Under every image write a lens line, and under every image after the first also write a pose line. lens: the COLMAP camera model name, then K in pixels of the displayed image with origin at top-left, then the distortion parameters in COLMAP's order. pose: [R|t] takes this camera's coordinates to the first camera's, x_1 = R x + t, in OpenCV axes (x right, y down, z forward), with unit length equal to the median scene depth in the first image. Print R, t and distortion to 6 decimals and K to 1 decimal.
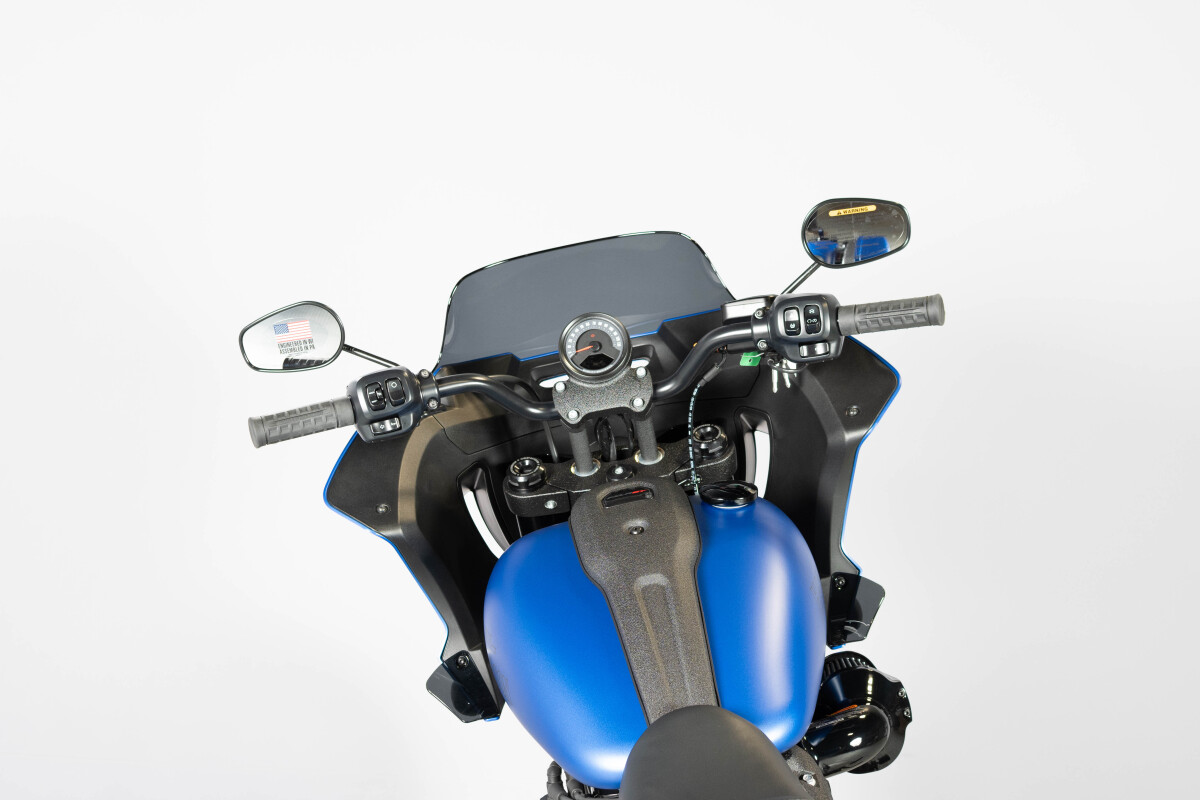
lens RADIAL K [[2003.9, 0, 569.8], [0, 2003.9, 369.6], [0, 0, 1]] dist [0.013705, 0.017903]
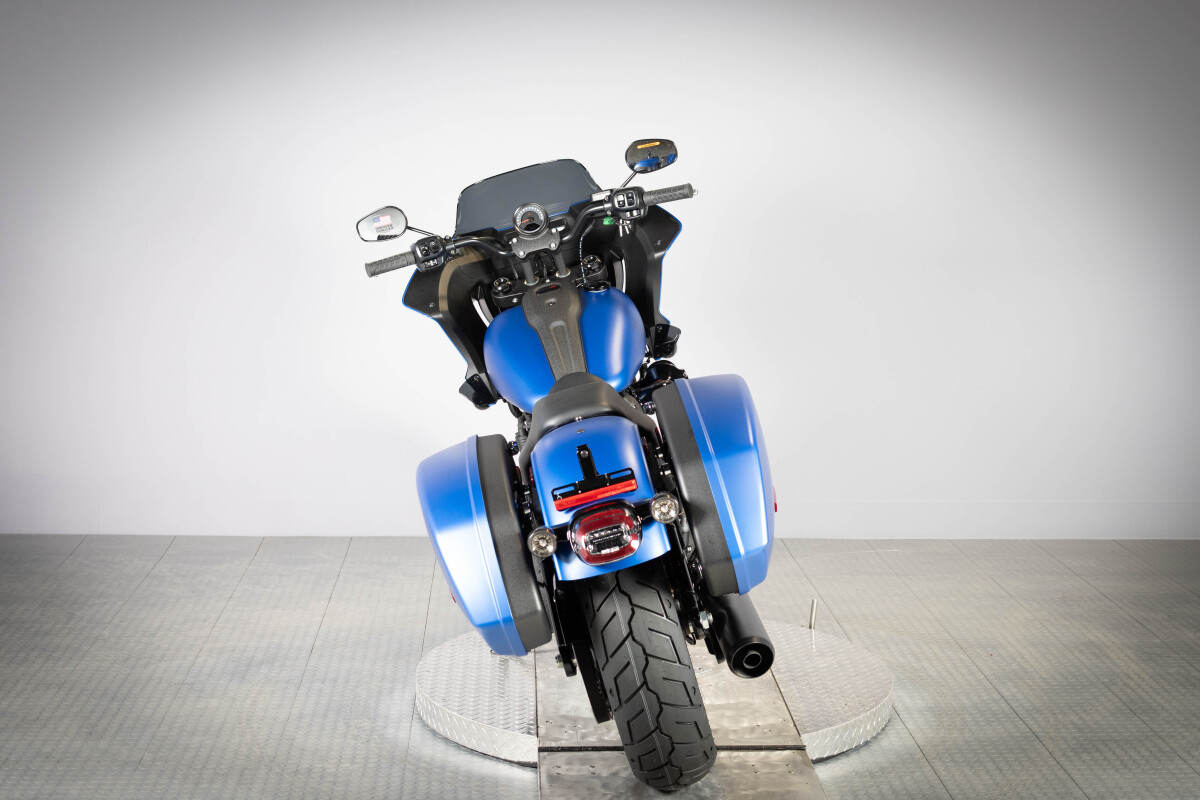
lens RADIAL K [[2057.5, 0, 599.2], [0, 2057.5, 347.0], [0, 0, 1]] dist [0.018297, -0.026500]
pose [[0.997894, -0.064373, -0.008003, 0.091345], [0.064613, 0.997314, 0.034484, 0.050480], [0.005762, -0.034929, 0.999373, -1.099780]]
